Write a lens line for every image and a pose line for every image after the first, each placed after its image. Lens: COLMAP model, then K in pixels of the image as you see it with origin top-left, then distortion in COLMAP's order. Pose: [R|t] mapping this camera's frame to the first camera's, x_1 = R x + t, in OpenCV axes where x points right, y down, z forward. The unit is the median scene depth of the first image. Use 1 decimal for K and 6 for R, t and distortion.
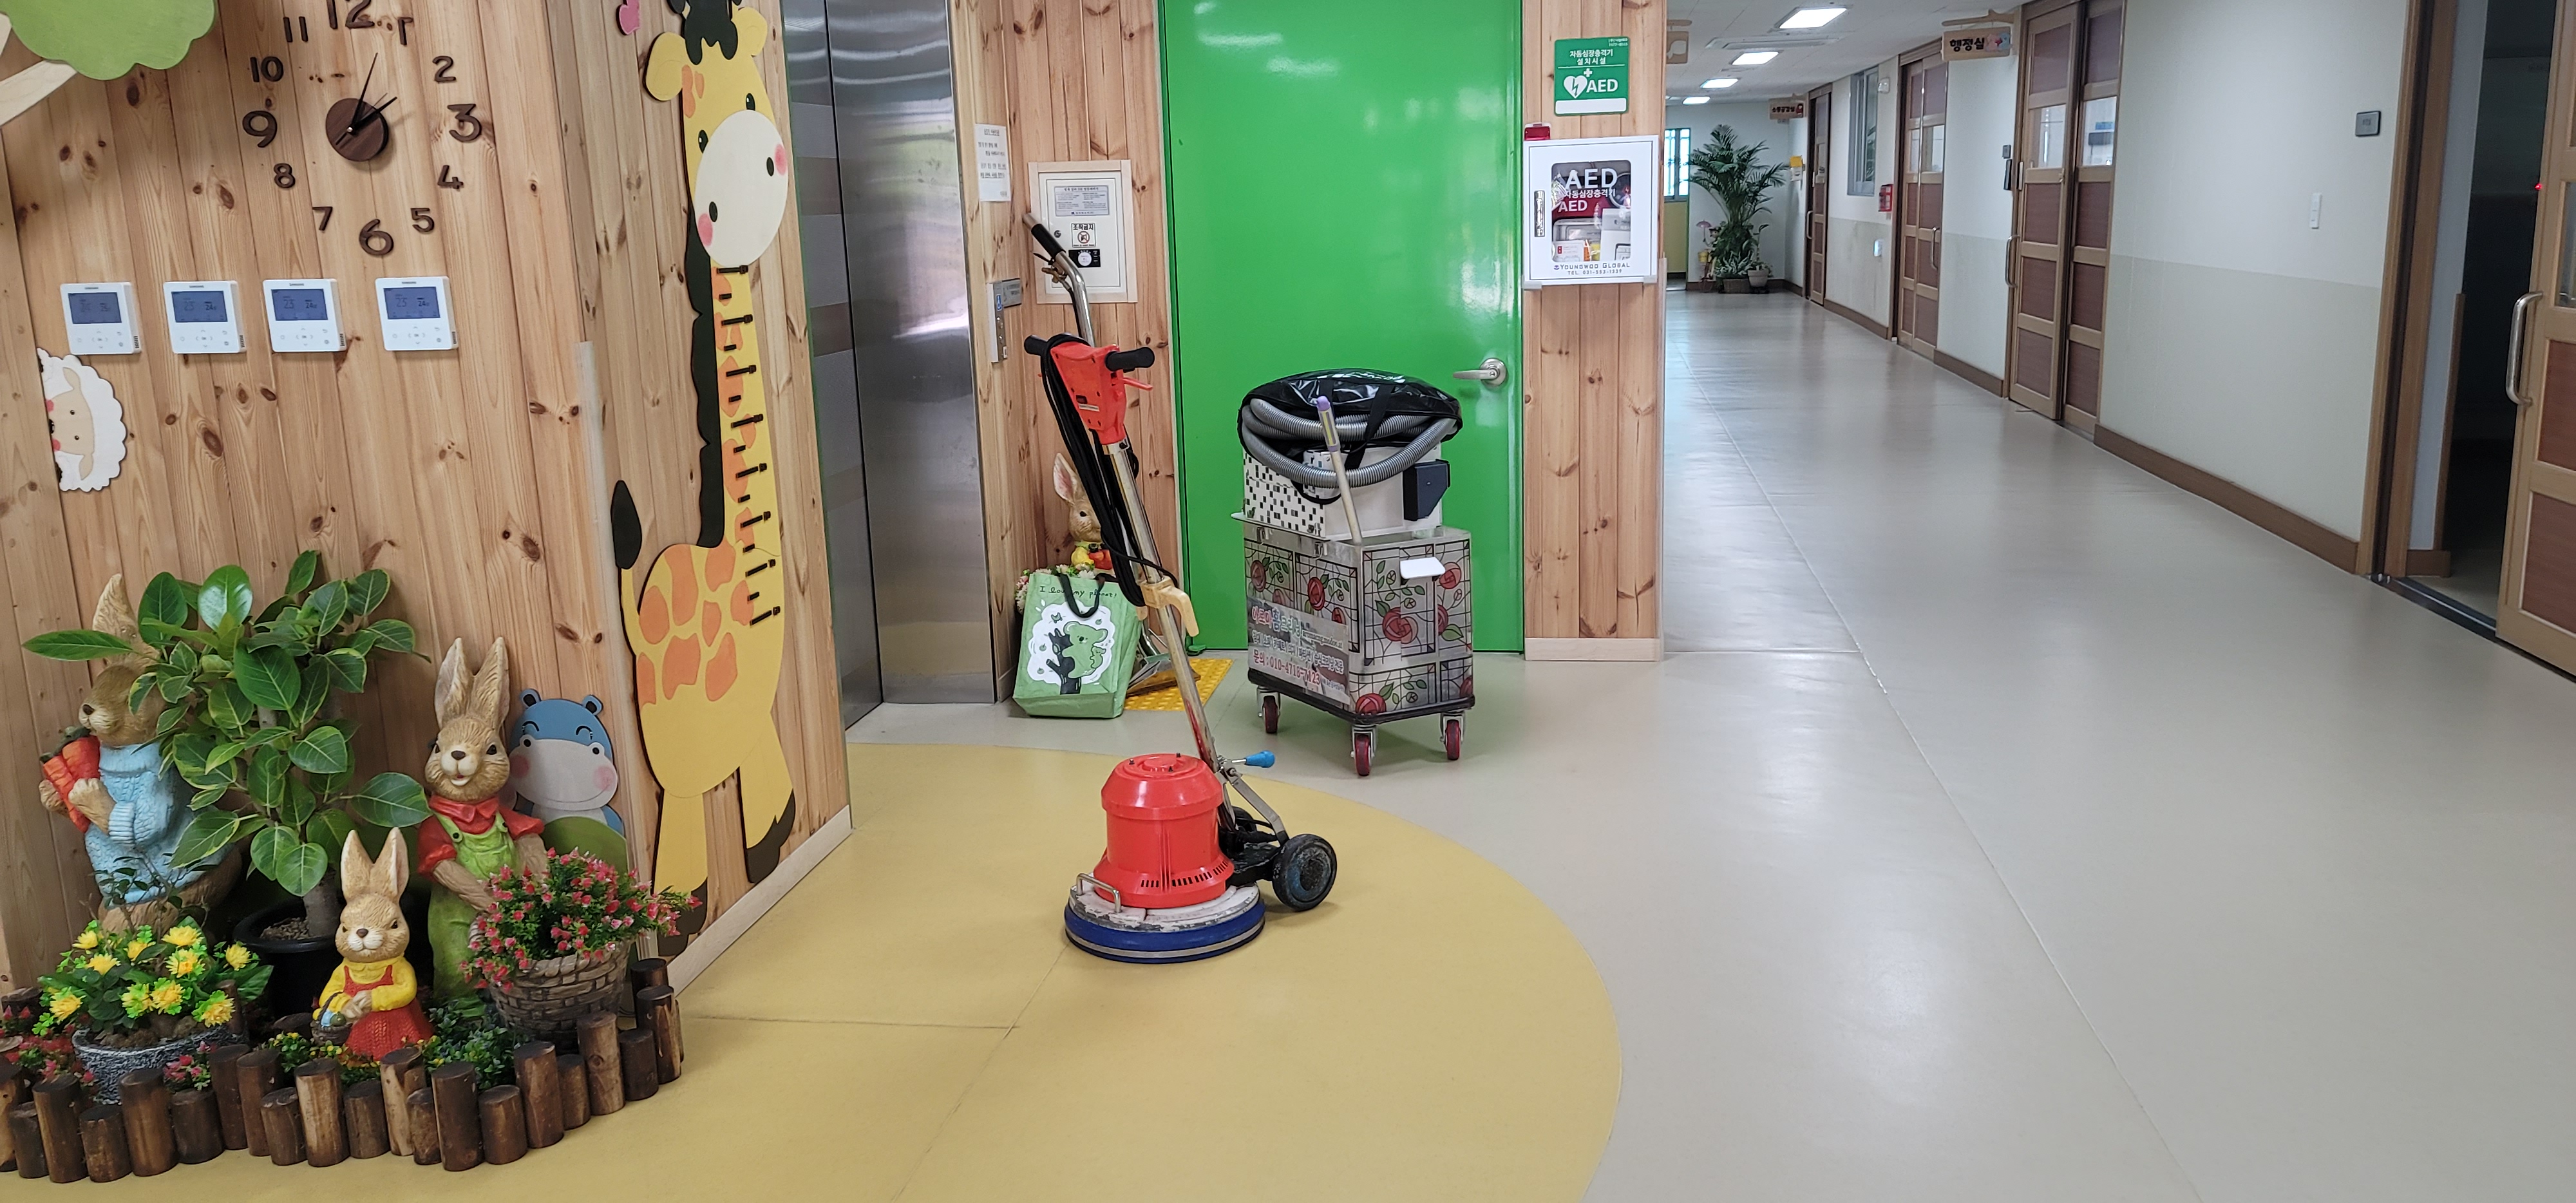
lens RADIAL K [[1868.8, 0, 1272.0], [0, 1868.8, 584.9], [0, 0, 1]] dist [0.060007, -0.018085]
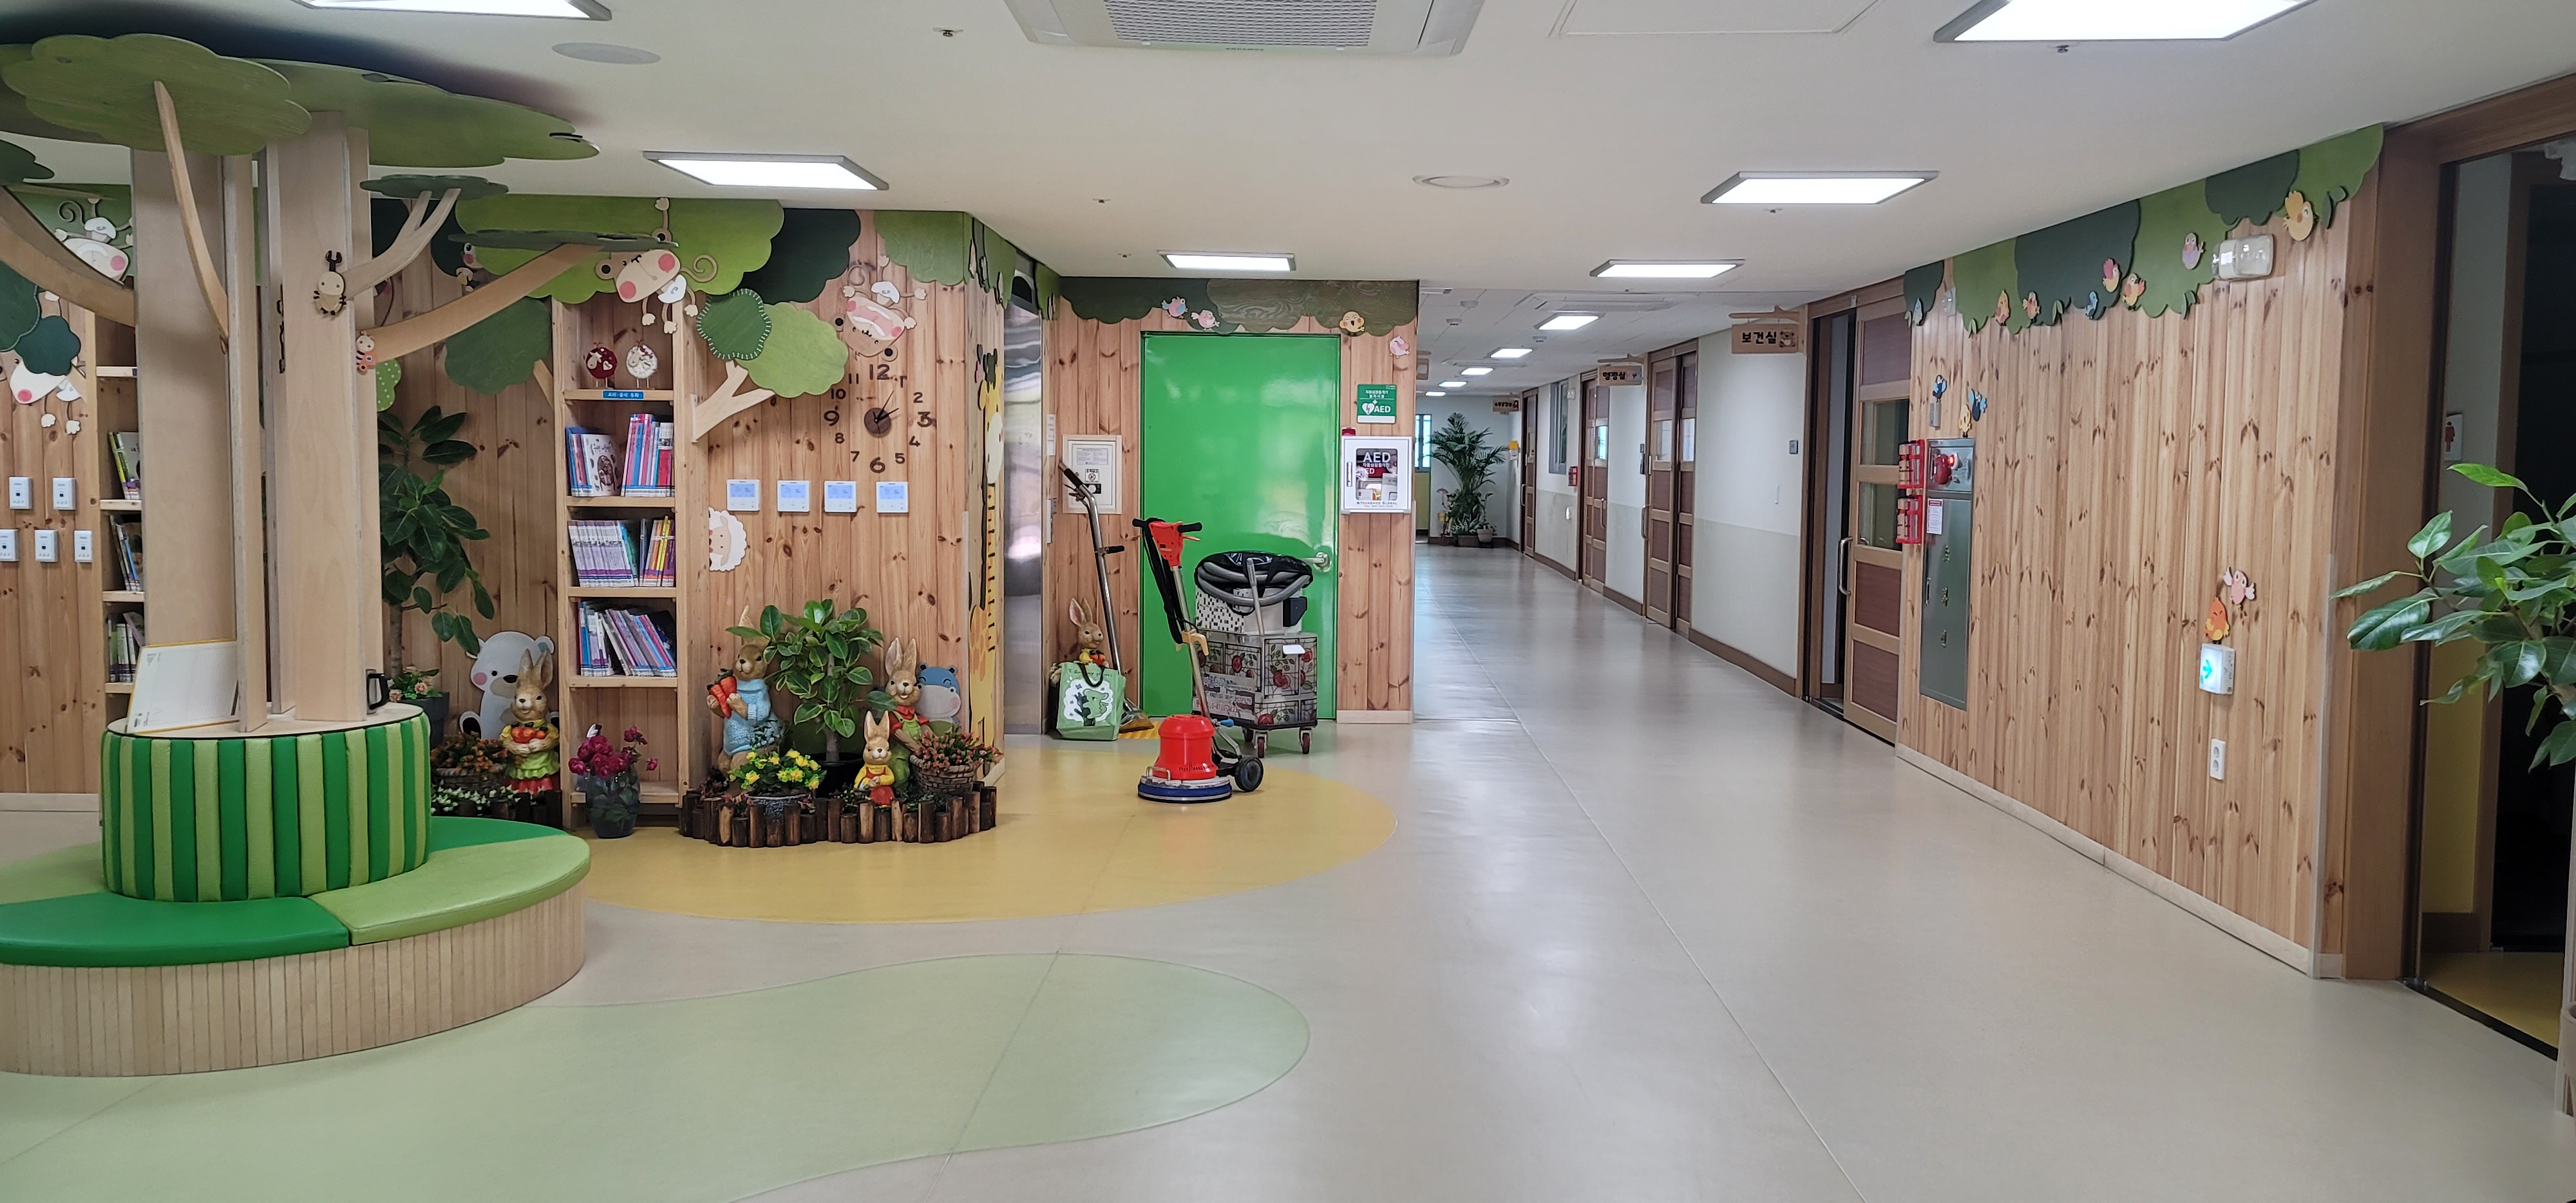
lens RADIAL K [[1868.8, 0, 1295.8], [0, 1868.8, 585.6], [0, 0, 1]] dist [0.060007, -0.018085]
pose [[0.989196, 0.031898, 0.143086, -0.273902], [-0.012349, 0.990703, -0.135482, 0.260742], [-0.146078, 0.132251, 0.980393, -1.271752]]
